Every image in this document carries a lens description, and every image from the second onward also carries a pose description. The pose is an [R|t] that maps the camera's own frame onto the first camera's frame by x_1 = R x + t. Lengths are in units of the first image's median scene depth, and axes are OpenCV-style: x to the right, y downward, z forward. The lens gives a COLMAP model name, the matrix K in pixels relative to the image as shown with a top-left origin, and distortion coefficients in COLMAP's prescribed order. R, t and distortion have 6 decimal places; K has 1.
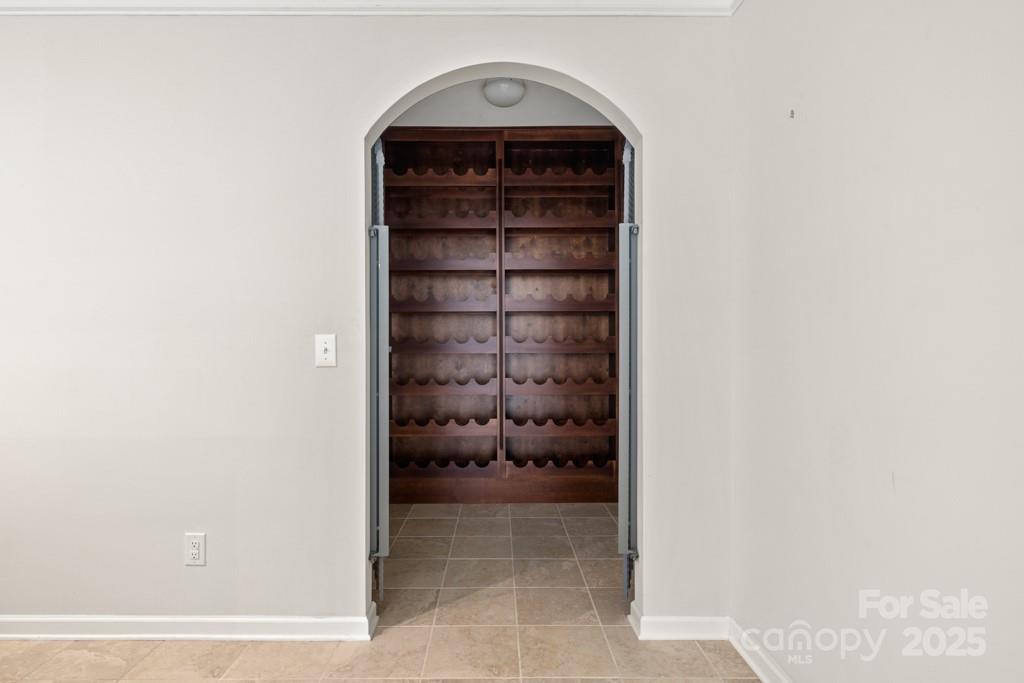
lens RADIAL K [[523.4, 0, 512.0], [0, 523.4, 341.5], [0, 0, 1]] dist [-0.023368, -0.000228]
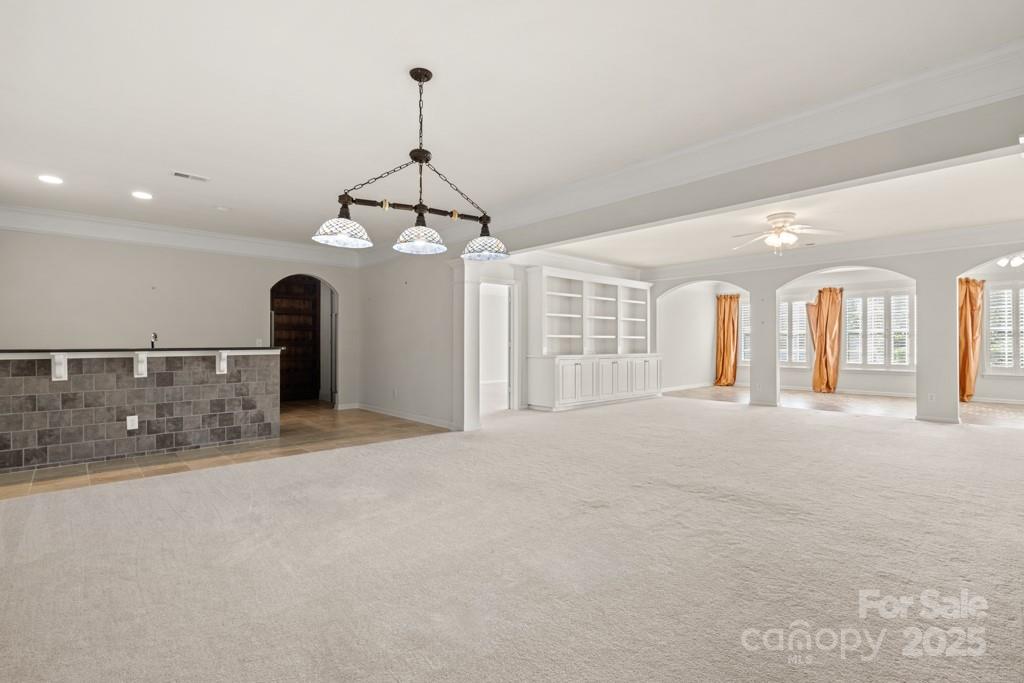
lens RADIAL K [[484.0, 0, 506.9], [0, 484.0, 337.5], [0, 0, 1]] dist [-0.000599, -0.000091]
pose [[0.759784, 0.010684, 0.650088, -0.731443], [-0.007191, 0.999942, -0.008029, -0.006035], [-0.650136, 0.001426, 0.759816, -1.650061]]
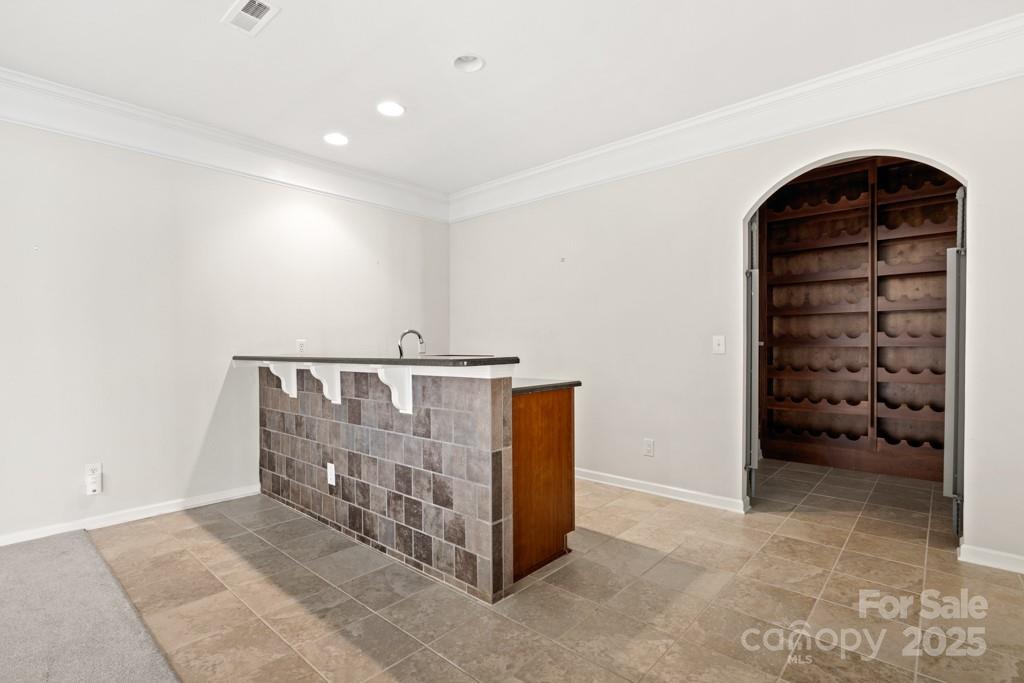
lens RADIAL K [[484.1, 0, 506.0], [0, 484.1, 361.4], [0, 0, 1]] dist [0.003477, 0.000279]
pose [[0.722111, 0.022326, -0.691417, 0.138733], [0.012866, 0.998873, 0.045691, -0.005085], [0.691658, -0.041889, 0.721010, -0.370949]]
